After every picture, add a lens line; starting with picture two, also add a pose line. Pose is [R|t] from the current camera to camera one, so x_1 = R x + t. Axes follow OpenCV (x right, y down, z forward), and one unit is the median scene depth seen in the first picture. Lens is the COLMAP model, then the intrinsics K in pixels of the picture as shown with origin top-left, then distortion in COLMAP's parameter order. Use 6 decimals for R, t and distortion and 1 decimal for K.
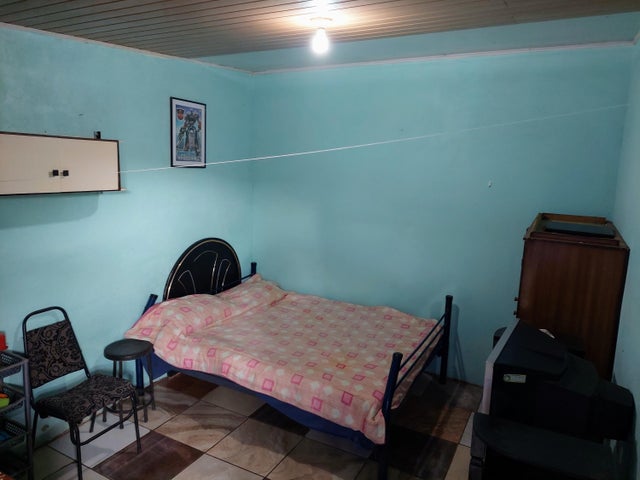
lens RADIAL K [[457.0, 0, 319.1], [0, 457.0, 239.9], [0, 0, 1]] dist [0.046921, -0.062546]
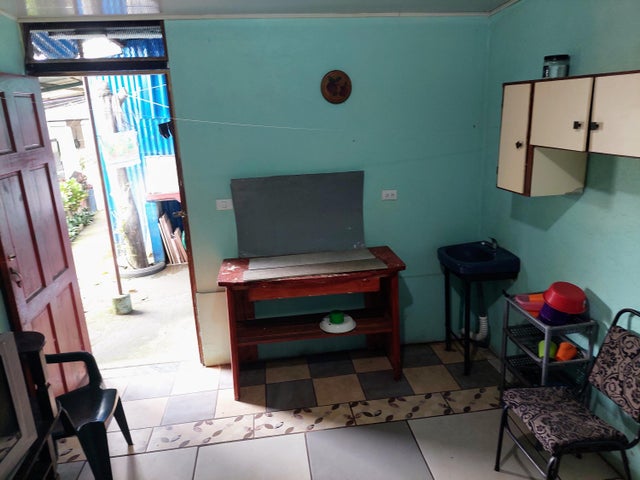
lens RADIAL K [[457.0, 0, 319.7], [0, 457.0, 238.2], [0, 0, 1]] dist [0.046921, -0.062546]
pose [[-0.816365, 0.156930, -0.555807, 0.208909], [-0.075746, 0.924969, 0.372418, -0.195043], [0.572548, 0.346129, -0.743225, 1.204138]]
